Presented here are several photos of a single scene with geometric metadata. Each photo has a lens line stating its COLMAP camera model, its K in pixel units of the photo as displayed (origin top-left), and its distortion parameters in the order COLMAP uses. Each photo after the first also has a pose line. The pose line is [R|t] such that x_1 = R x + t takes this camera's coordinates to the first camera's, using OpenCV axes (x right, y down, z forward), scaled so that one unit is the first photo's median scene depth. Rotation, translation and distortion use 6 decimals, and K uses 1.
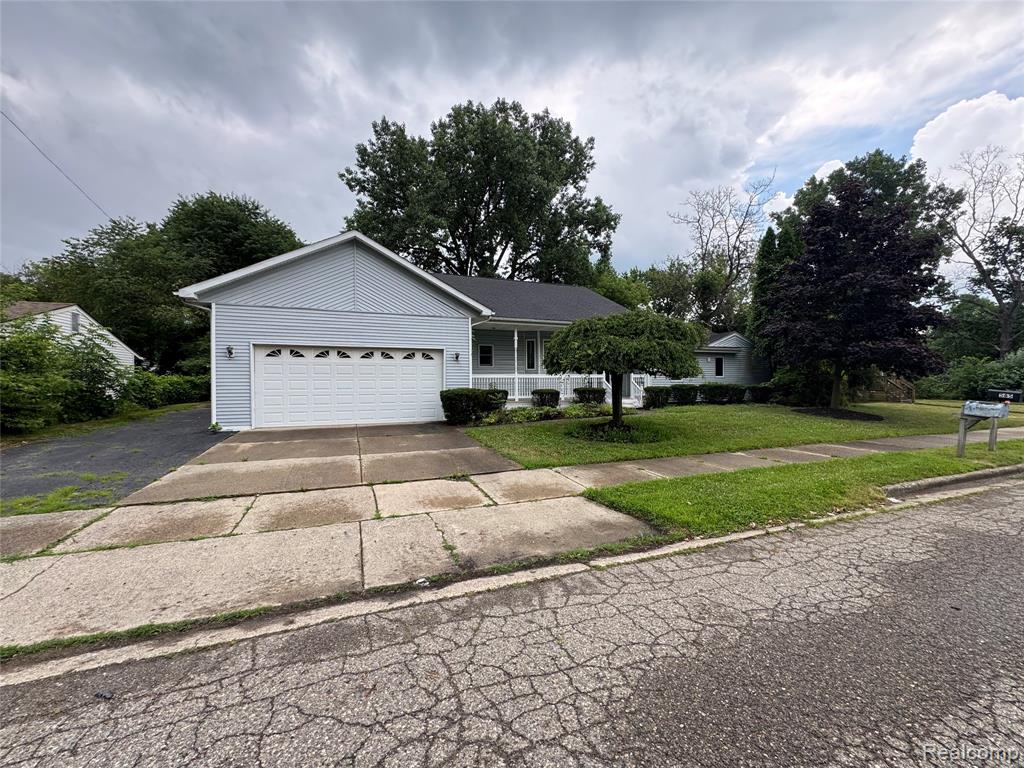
lens RADIAL K [[407.6, 0, 515.7], [0, 407.6, 378.1], [0, 0, 1]] dist [0.000552, 0.000466]
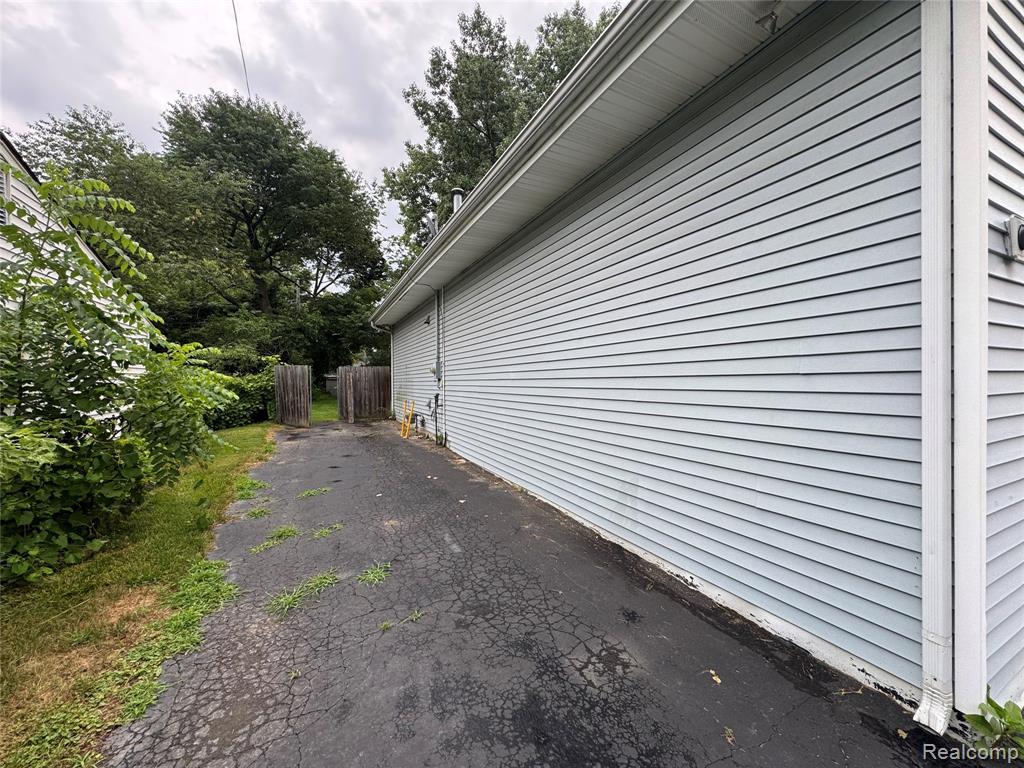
lens RADIAL K [[407.6, 0, 516.1], [0, 407.6, 383.9], [0, 0, 1]] dist [0.000552, 0.000466]
pose [[0.997958, -0.001260, 0.063865, -0.857173], [0.000152, 0.999849, 0.017352, -0.008270], [-0.063878, -0.017306, 0.997808, 0.808356]]
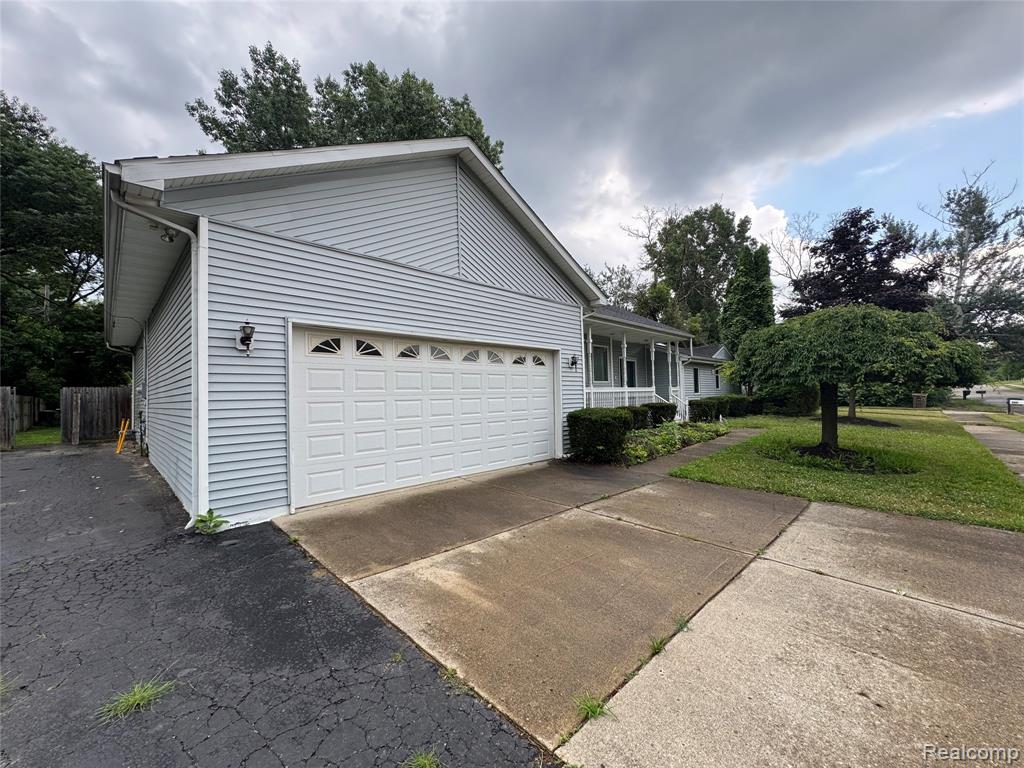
lens RADIAL K [[407.6, 0, 514.1], [0, 407.6, 380.8], [0, 0, 1]] dist [0.000552, 0.000466]
pose [[0.921209, -0.002121, 0.389063, -0.578259], [0.015272, 0.999412, -0.030711, -0.002129], [-0.388769, 0.034233, 0.920699, 0.477793]]
